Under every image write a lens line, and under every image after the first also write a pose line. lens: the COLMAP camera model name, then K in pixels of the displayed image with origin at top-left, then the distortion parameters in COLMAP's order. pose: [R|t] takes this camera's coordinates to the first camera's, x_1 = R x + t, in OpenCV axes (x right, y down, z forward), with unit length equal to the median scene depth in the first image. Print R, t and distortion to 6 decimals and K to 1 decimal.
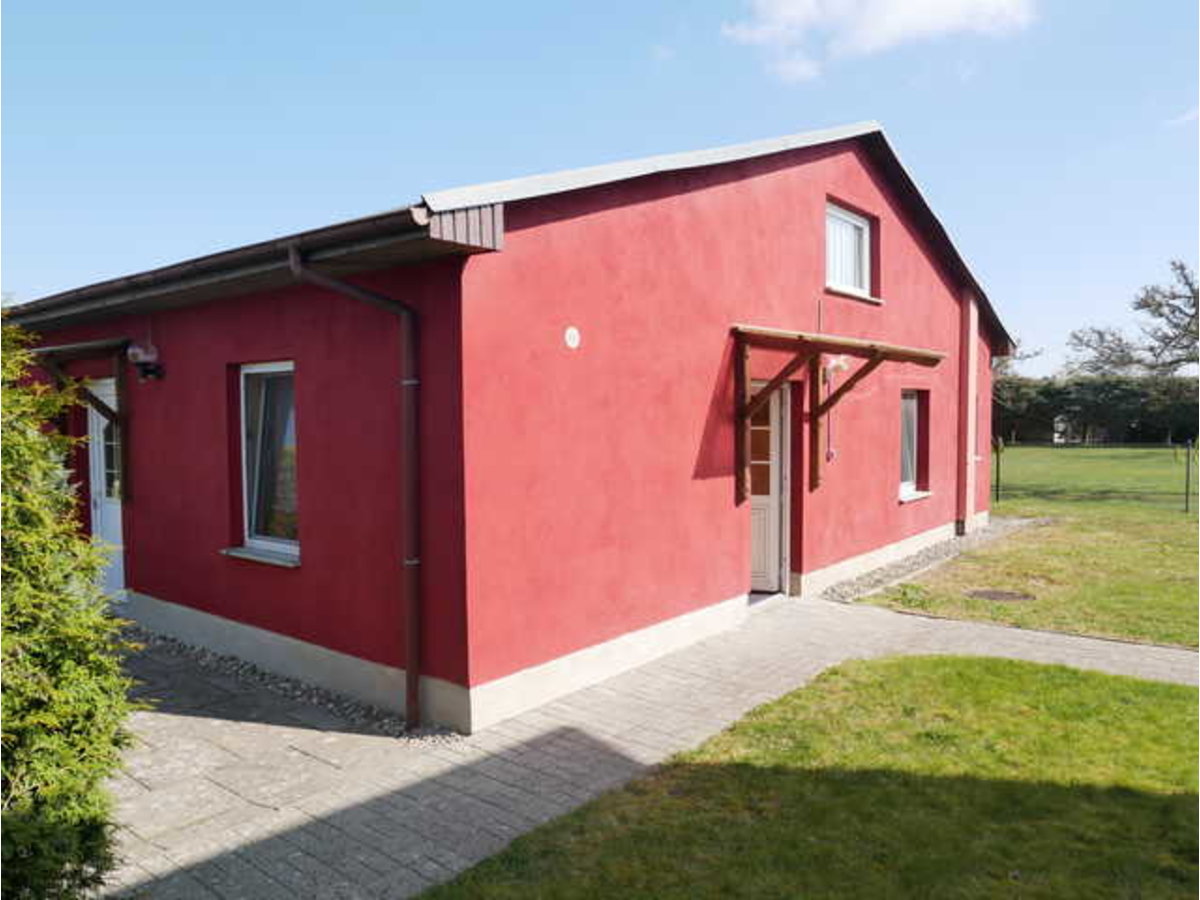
lens RADIAL K [[868.7, 0, 597.2], [0, 868.7, 451.9], [0, 0, 1]] dist [-0.071373, 0.033271]
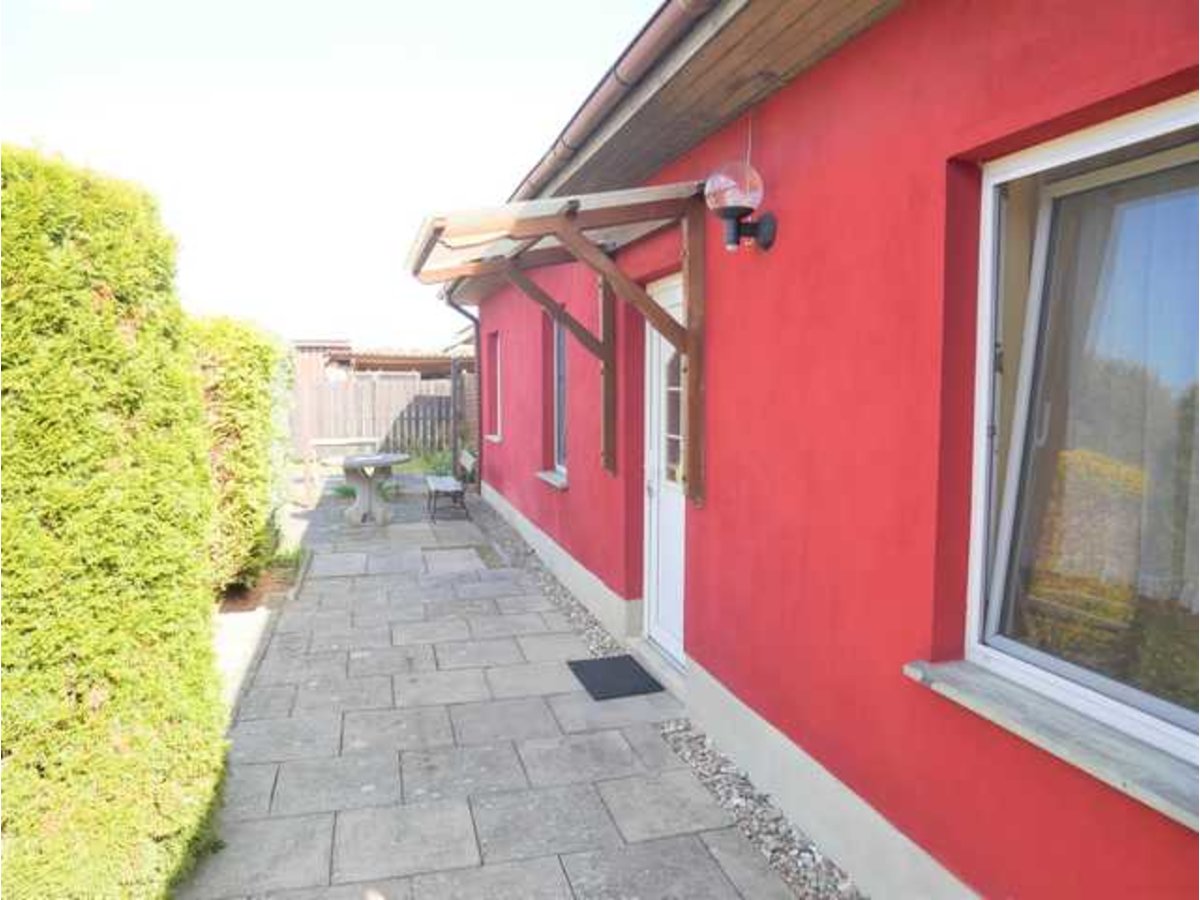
lens RADIAL K [[868.7, 0, 597.2], [0, 868.7, 451.9], [0, 0, 1]] dist [-0.071373, 0.033271]
pose [[0.799577, 0.059963, -0.597562, -0.296485], [-0.039557, 0.998101, 0.047226, 0.008369], [0.599259, -0.014123, 0.800431, 0.564147]]
